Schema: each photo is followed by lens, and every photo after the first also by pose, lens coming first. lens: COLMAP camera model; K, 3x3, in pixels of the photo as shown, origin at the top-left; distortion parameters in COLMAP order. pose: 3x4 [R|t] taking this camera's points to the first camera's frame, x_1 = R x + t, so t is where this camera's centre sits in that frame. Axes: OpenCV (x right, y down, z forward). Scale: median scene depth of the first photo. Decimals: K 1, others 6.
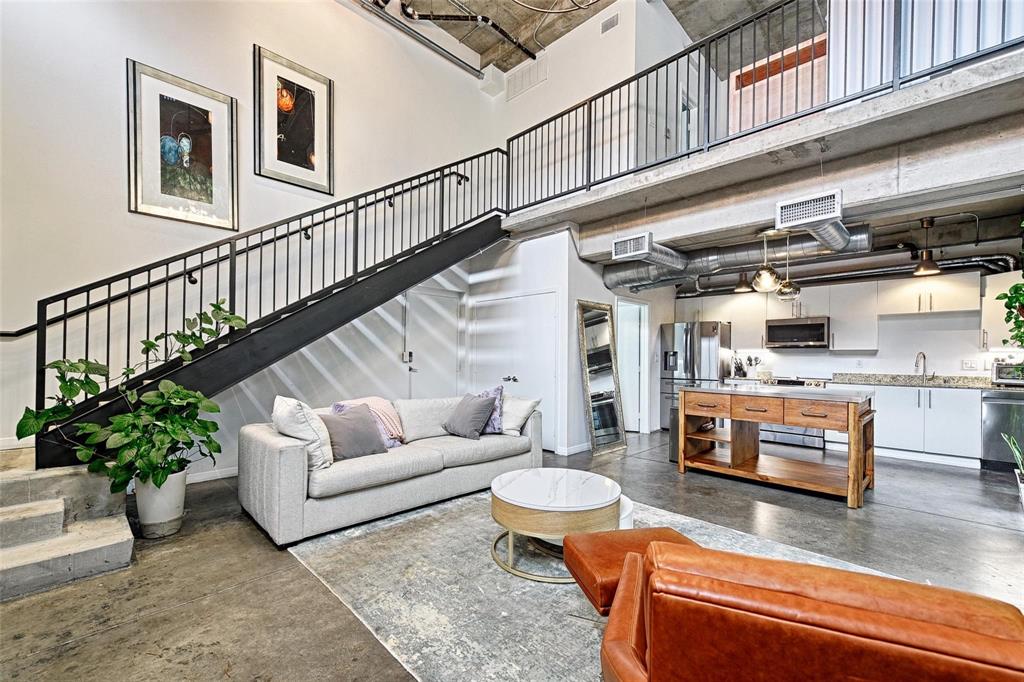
lens RADIAL K [[425.3, 0, 510.6], [0, 425.3, 356.3], [0, 0, 1]] dist [0.000845, 0.000000]
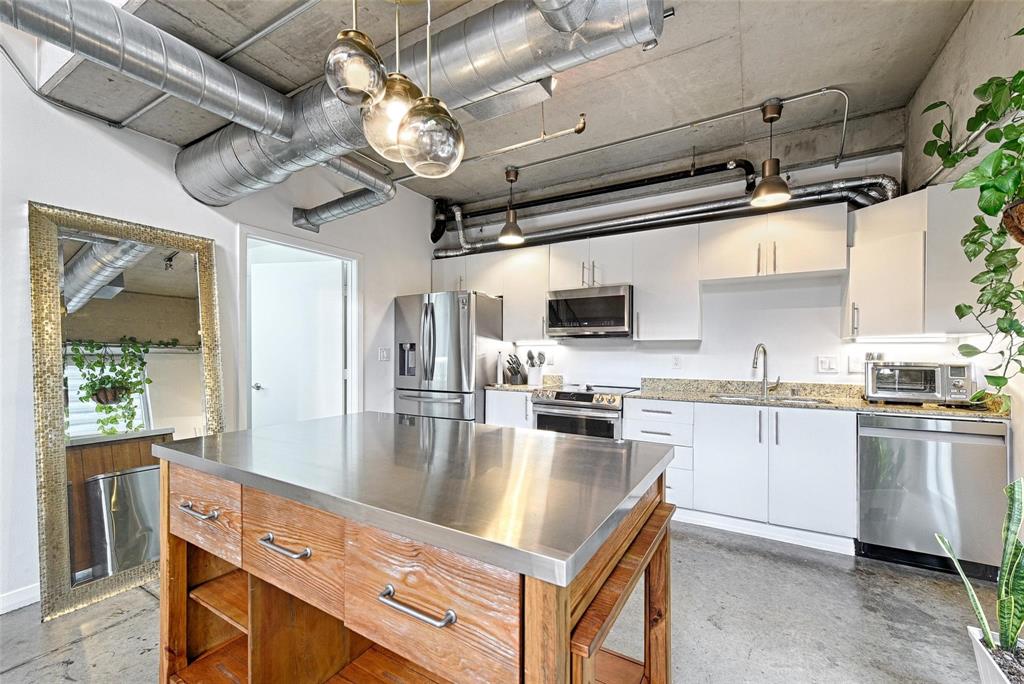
lens RADIAL K [[418.3, 0, 511.2], [0, 418.3, 350.9], [0, 0, 1]] dist [0.002548, -0.000198]
pose [[0.966814, -0.000314, 0.255480, 0.468587], [0.001254, 0.999993, -0.003517, 0.001807], [-0.255477, 0.003721, 0.966808, 0.513626]]
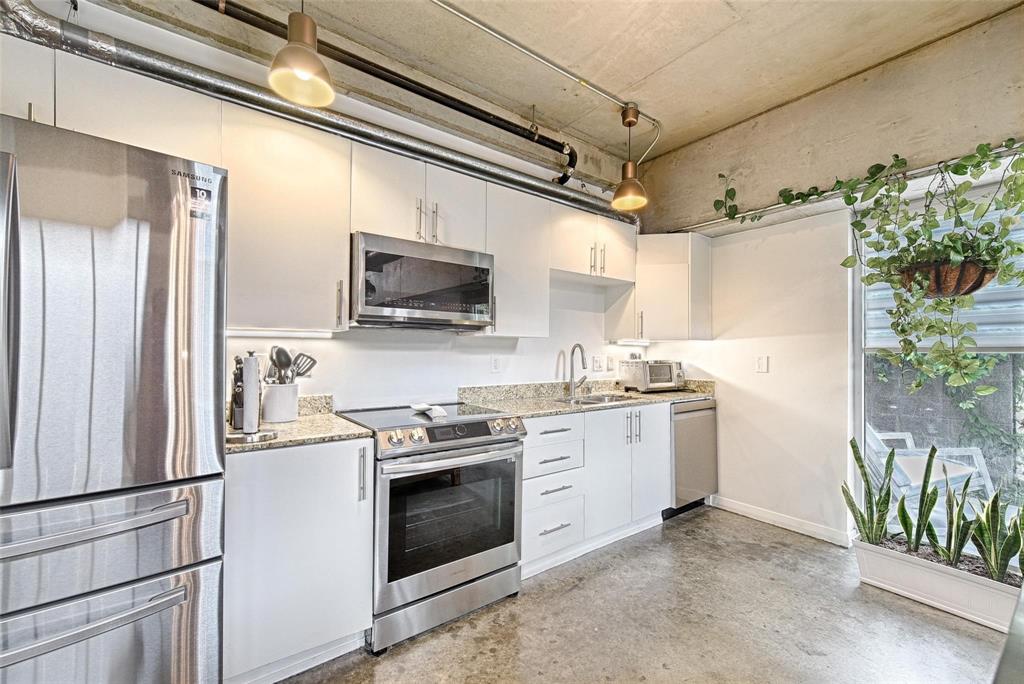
lens RADIAL K [[418.5, 0, 512.9], [0, 418.5, 346.5], [0, 0, 1]] dist [0.010411, 0.000021]
pose [[0.130290, 0.008449, 0.991440, 0.372034], [-0.004697, 0.999958, -0.007904, -0.001091], [-0.991465, -0.003627, 0.130324, 0.995627]]
